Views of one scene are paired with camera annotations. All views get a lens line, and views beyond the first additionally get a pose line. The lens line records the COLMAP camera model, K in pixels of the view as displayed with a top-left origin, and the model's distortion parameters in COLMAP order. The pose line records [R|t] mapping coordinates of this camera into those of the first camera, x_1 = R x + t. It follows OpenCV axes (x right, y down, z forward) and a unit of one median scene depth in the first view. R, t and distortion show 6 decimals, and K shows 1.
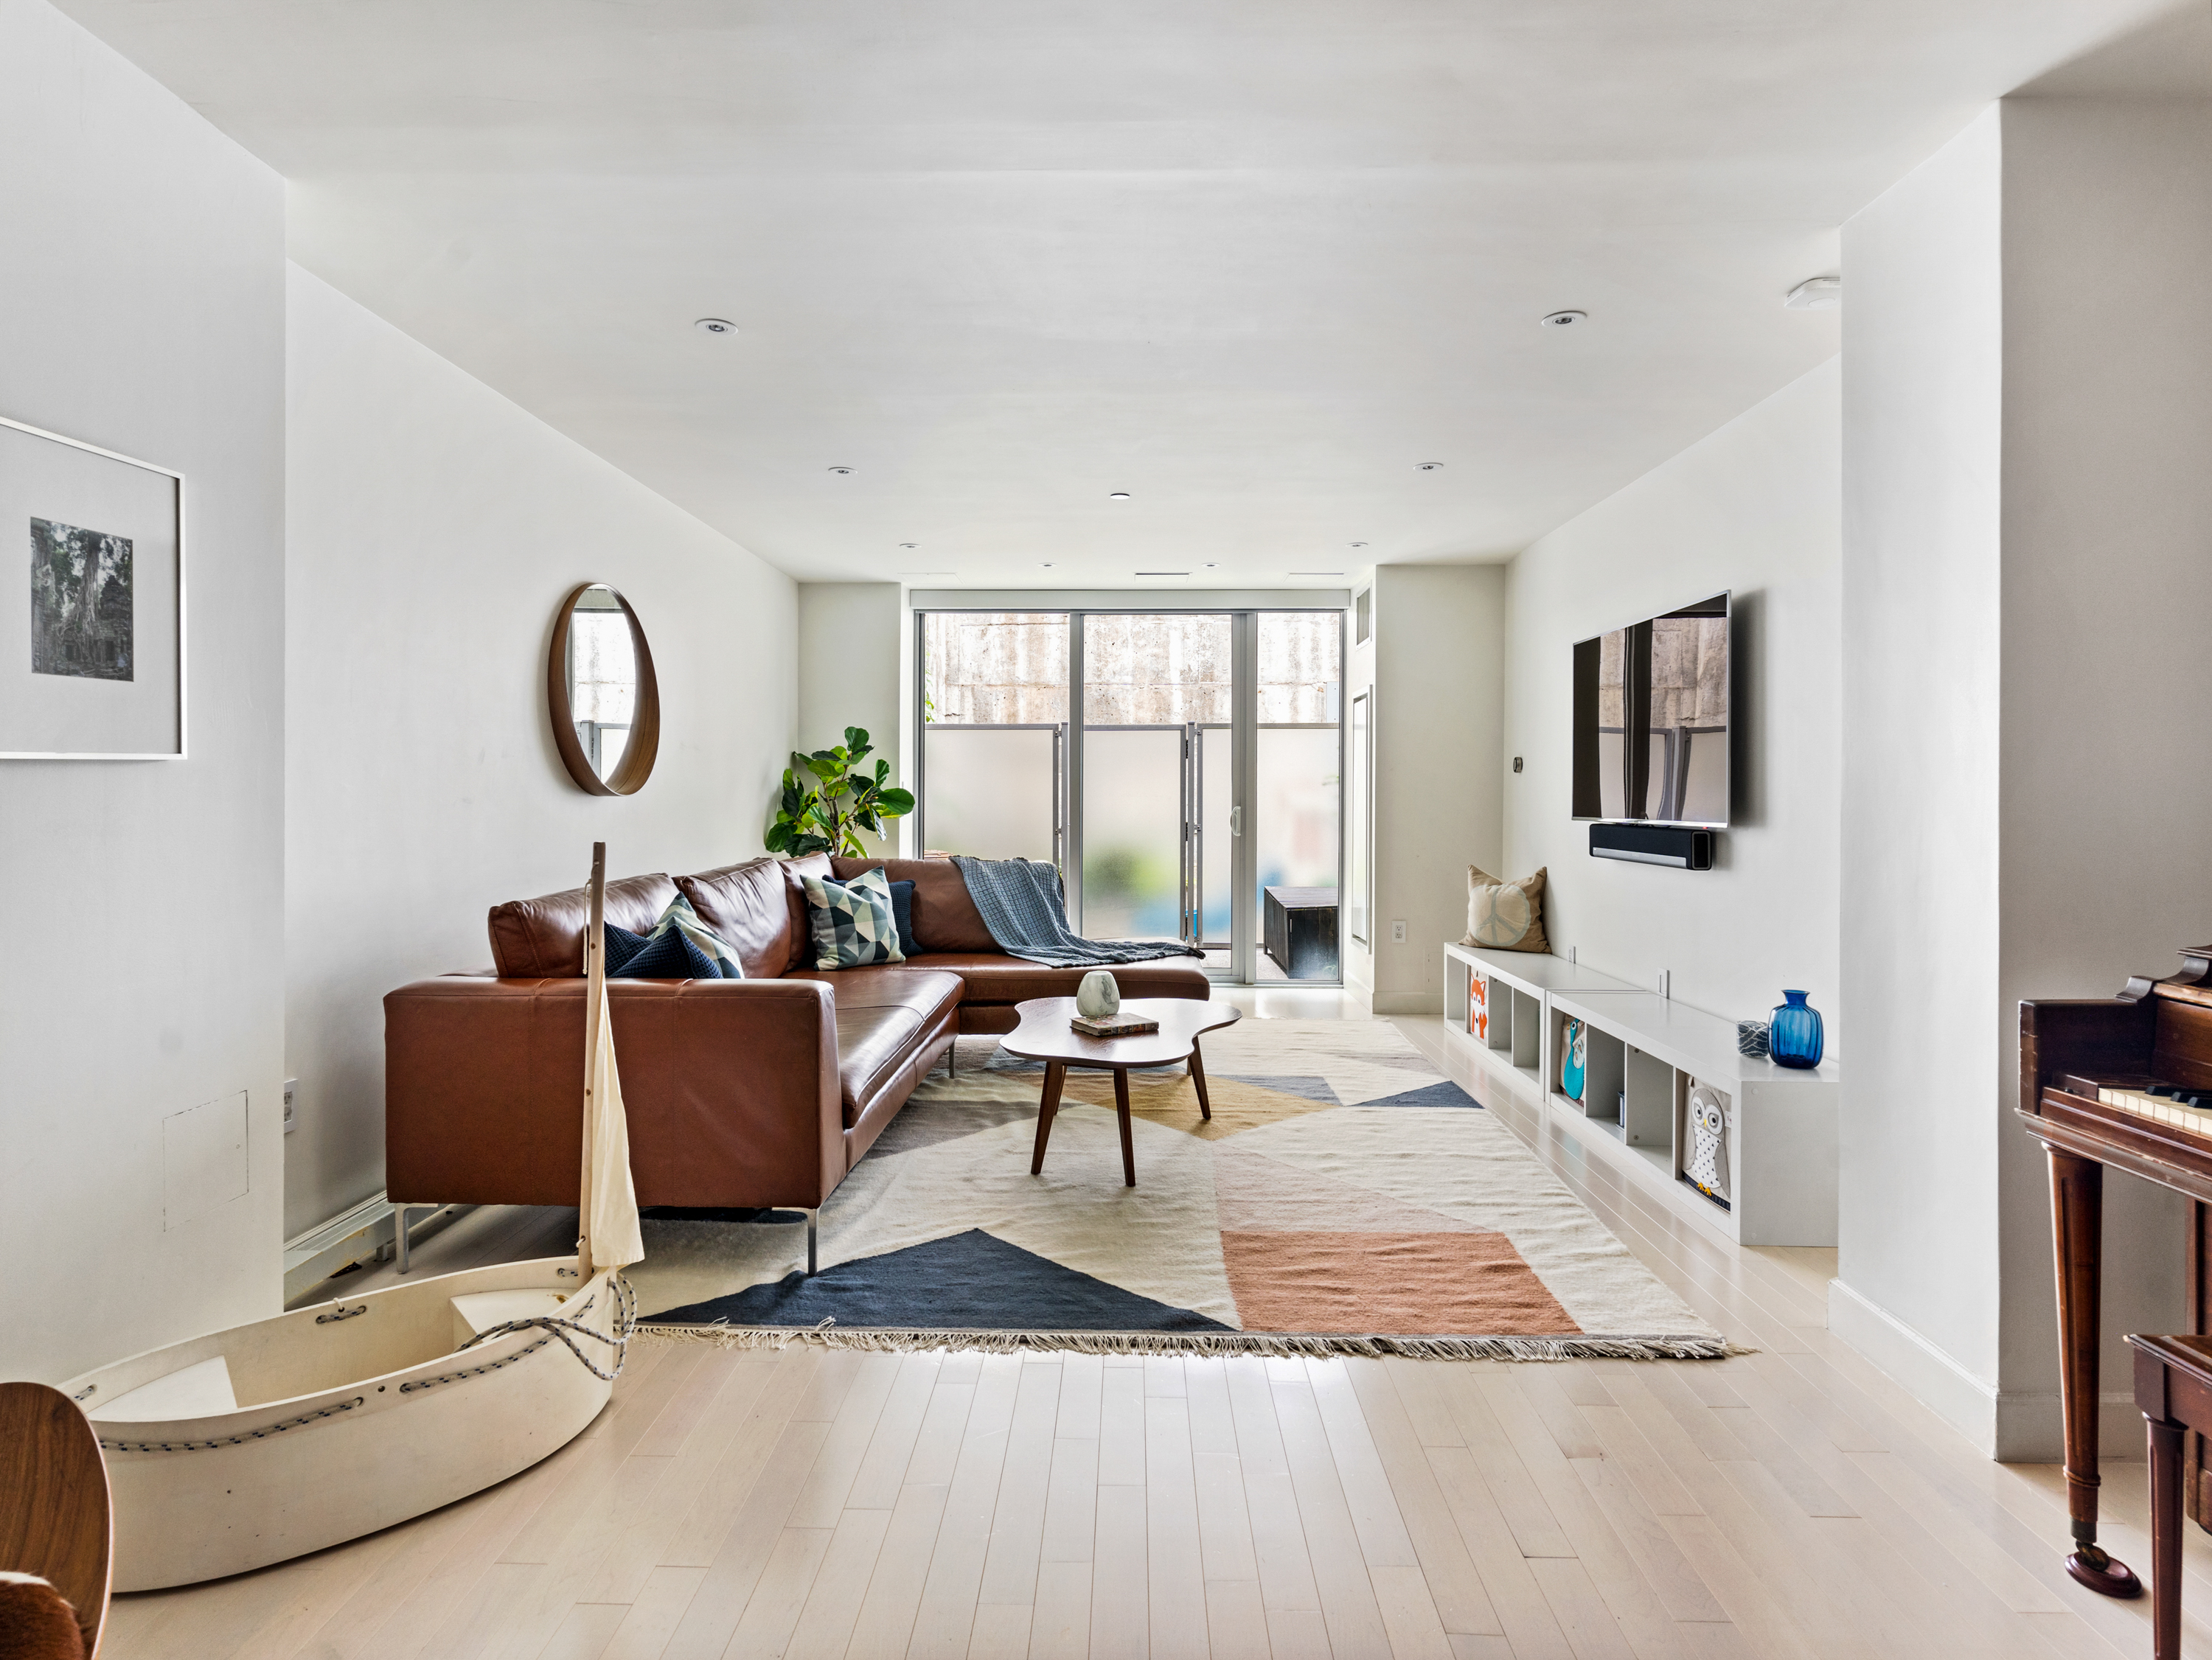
lens RADIAL K [[1184.8, 0, 1098.5], [0, 1184.8, 803.6], [0, 0, 1]] dist [-0.000542, 0.000095]
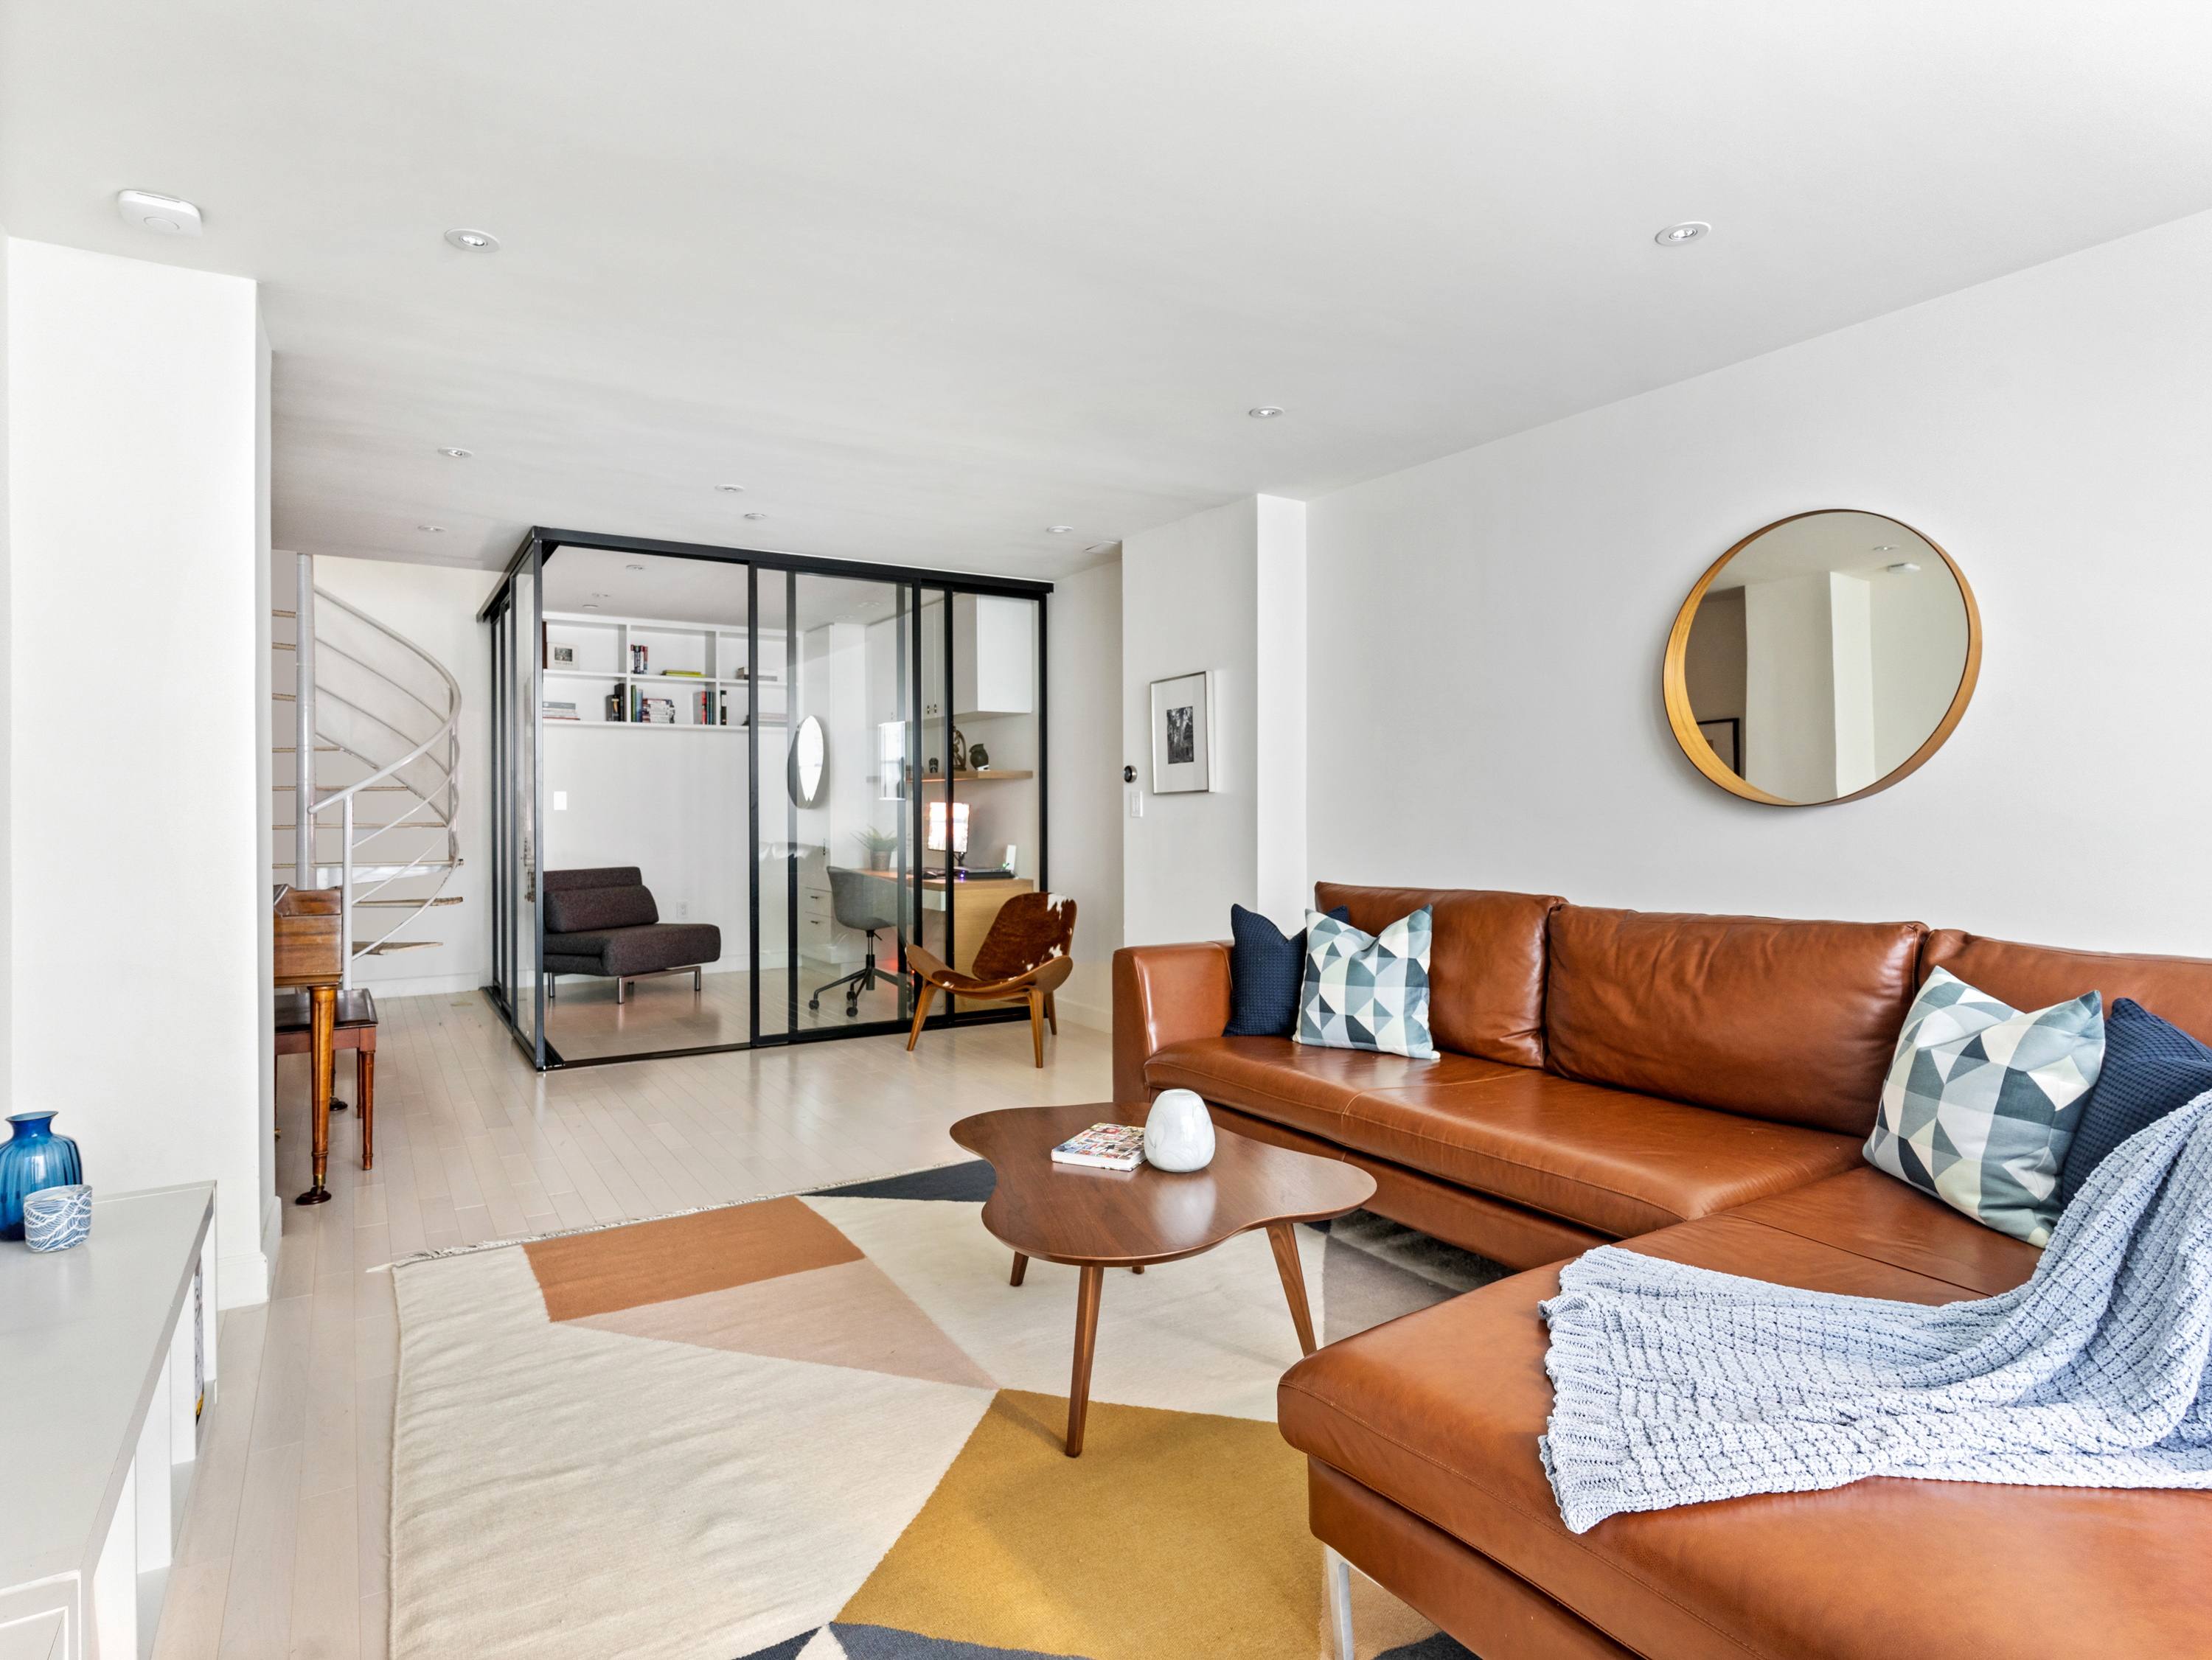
lens RADIAL K [[1184.8, 0, 1098.5], [0, 1184.8, 803.6], [0, 0, 1]] dist [-0.000542, 0.000095]
pose [[-0.830451, 0.002345, -0.557087, 0.764038], [0.005008, 0.999982, -0.003256, -0.007615], [0.557069, -0.005494, -0.830448, 3.020716]]
